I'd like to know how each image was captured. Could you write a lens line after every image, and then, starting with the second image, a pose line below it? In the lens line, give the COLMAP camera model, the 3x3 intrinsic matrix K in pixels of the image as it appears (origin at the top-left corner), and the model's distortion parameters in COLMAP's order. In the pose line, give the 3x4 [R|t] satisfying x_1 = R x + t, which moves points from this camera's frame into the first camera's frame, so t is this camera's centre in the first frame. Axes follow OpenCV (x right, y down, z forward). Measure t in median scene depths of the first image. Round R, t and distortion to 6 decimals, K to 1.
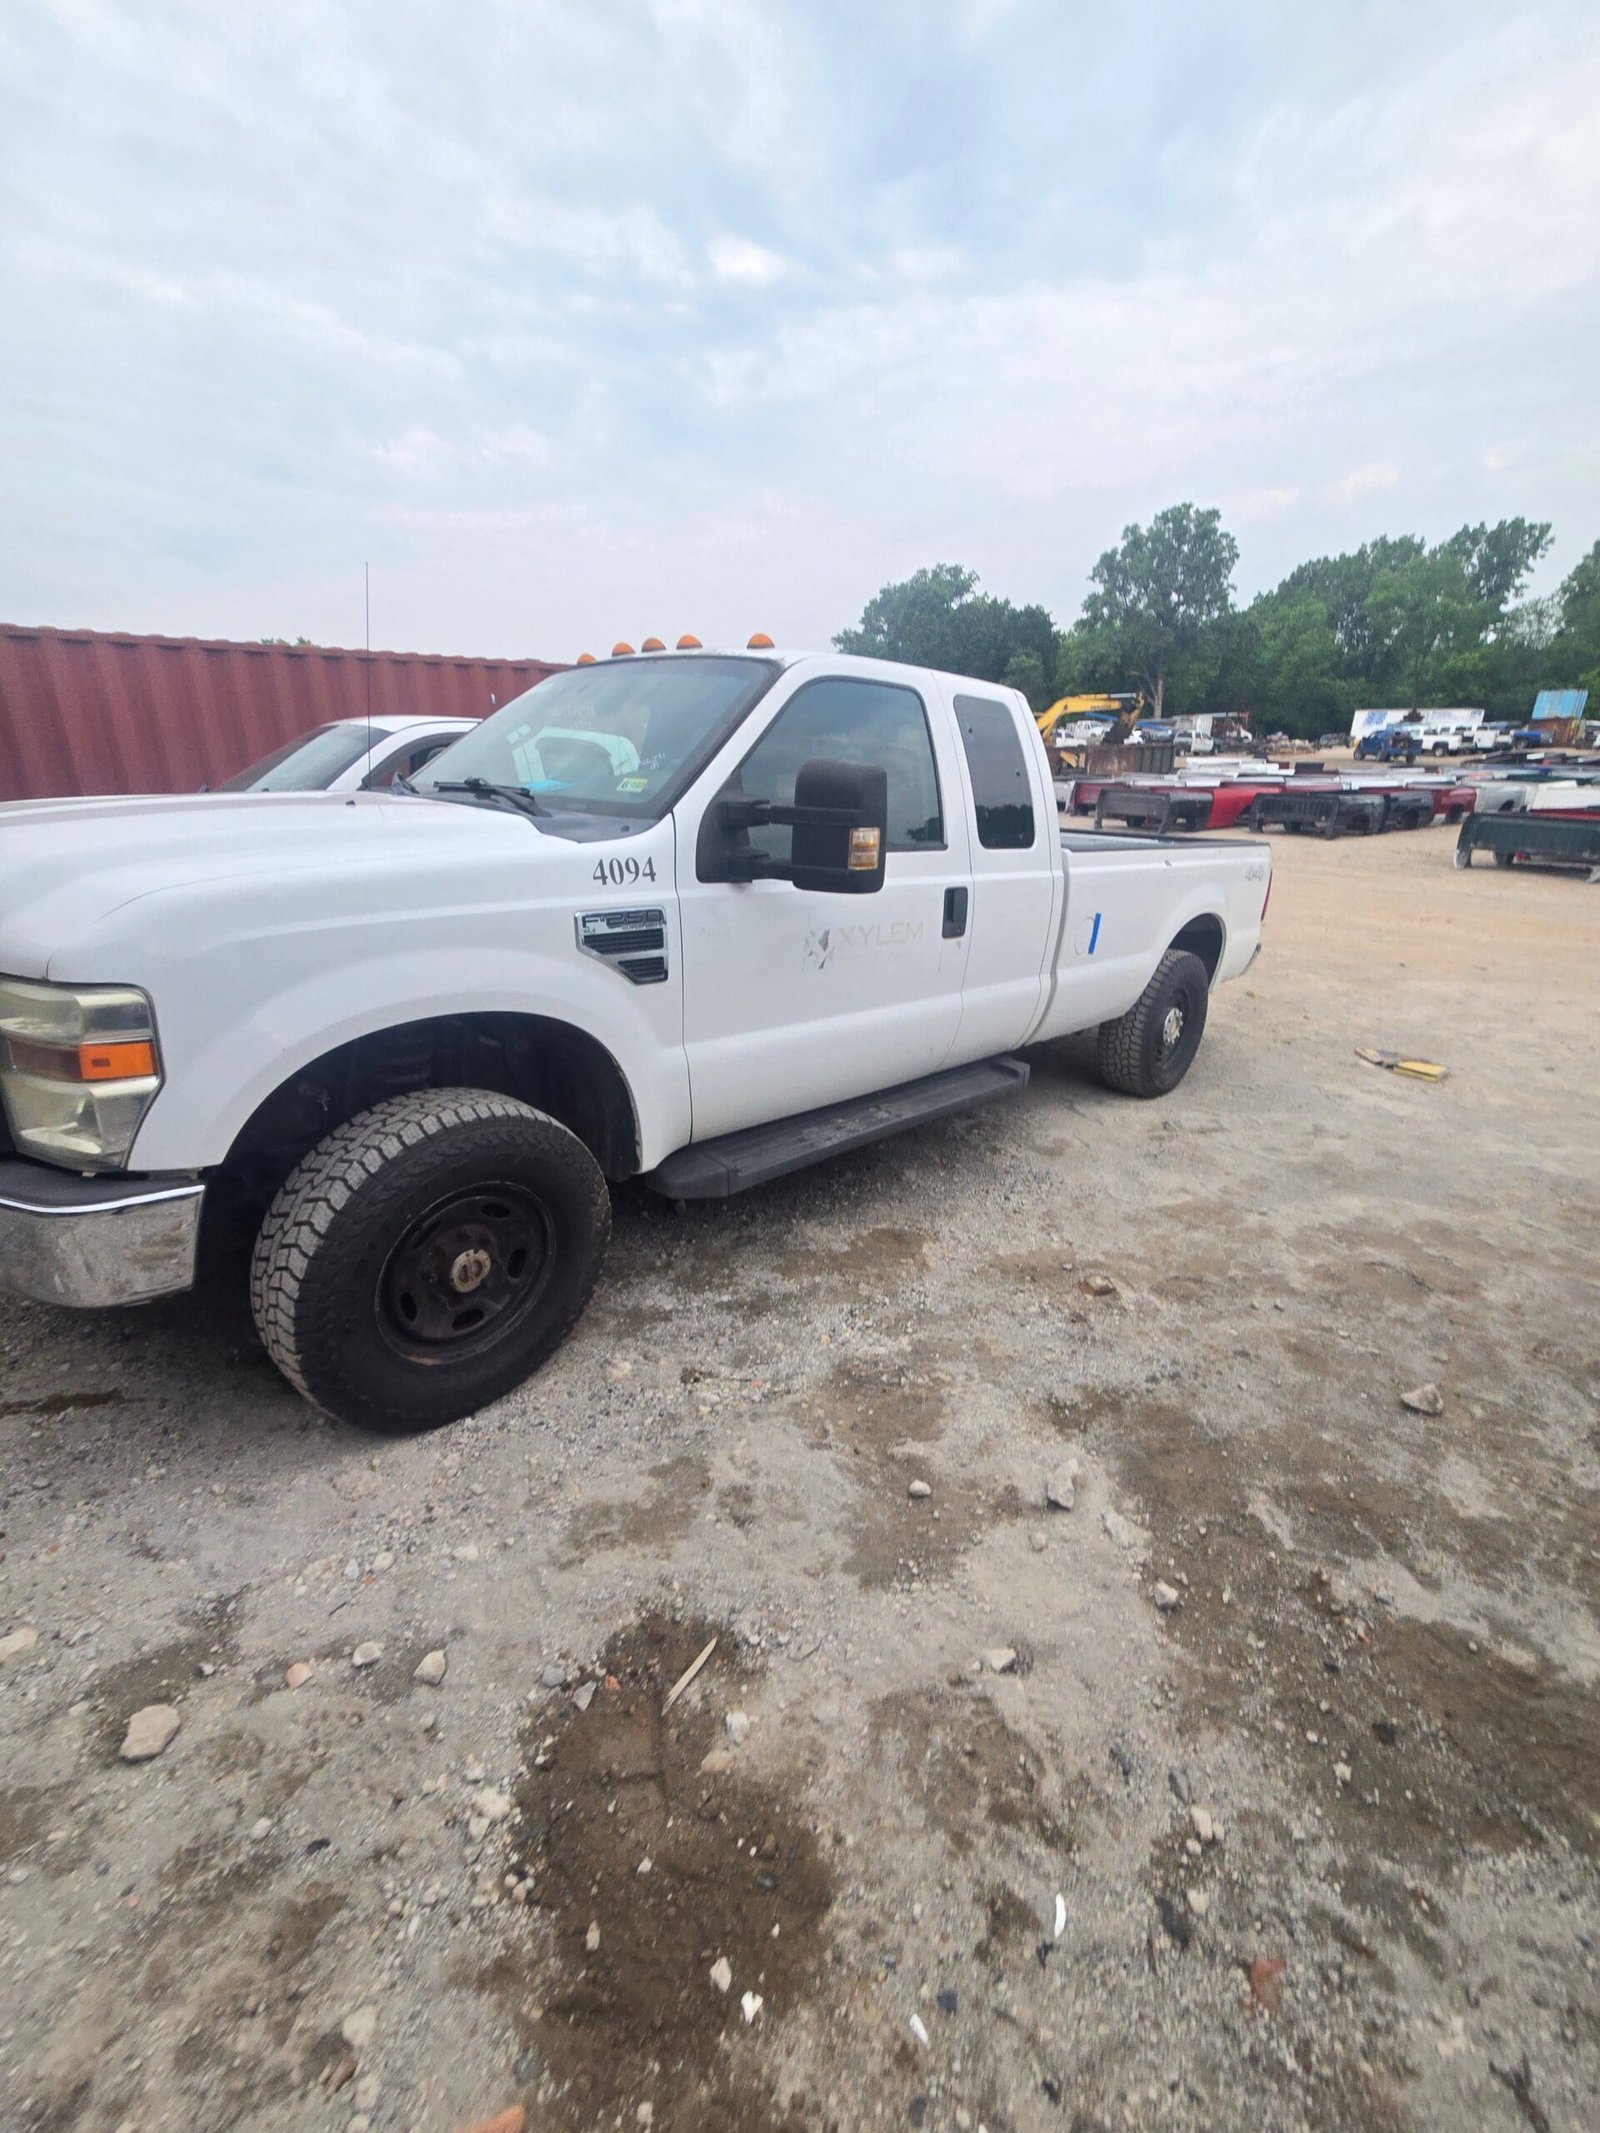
lens RADIAL K [[876.3, 0, 803.1], [0, 876.3, 1071.0], [0, 0, 1]] dist [0.003766, -0.000857]
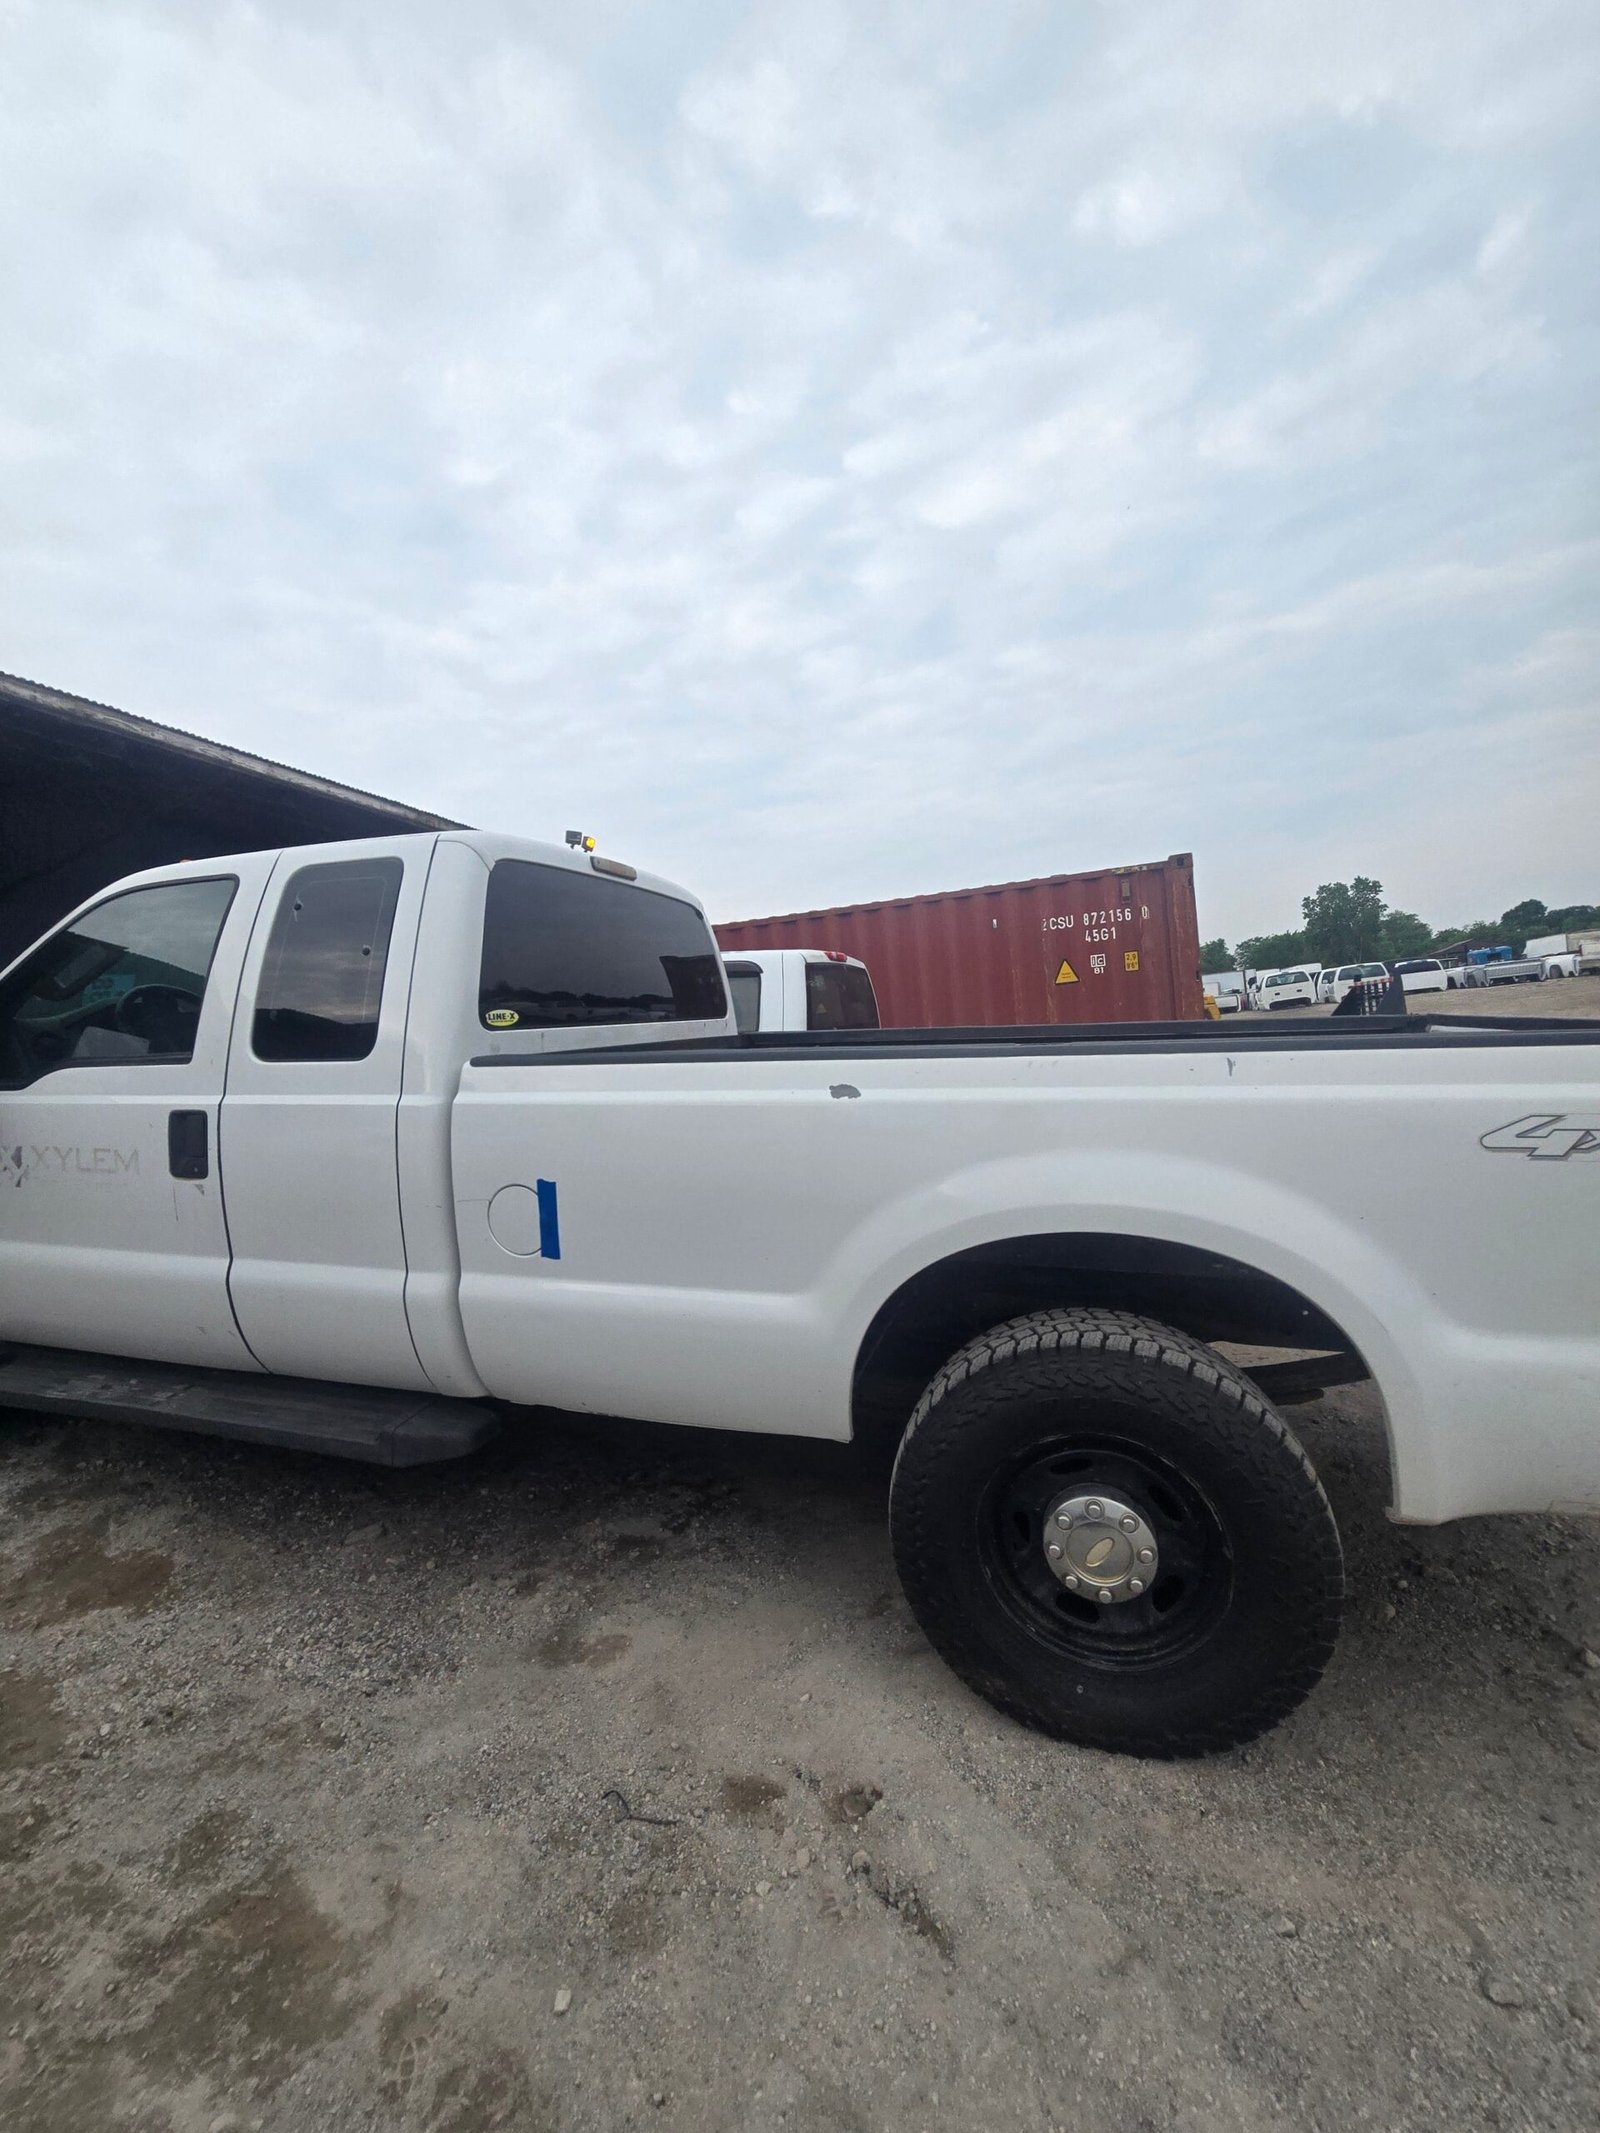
lens RADIAL K [[876.3, 0, 808.2], [0, 876.3, 1068.3], [0, 0, 1]] dist [0.003766, -0.000857]
pose [[0.466466, -0.008828, -0.884495, 0.815901], [-0.218611, 0.967779, -0.124951, -0.201582], [0.857099, 0.251646, 0.449506, 0.835708]]
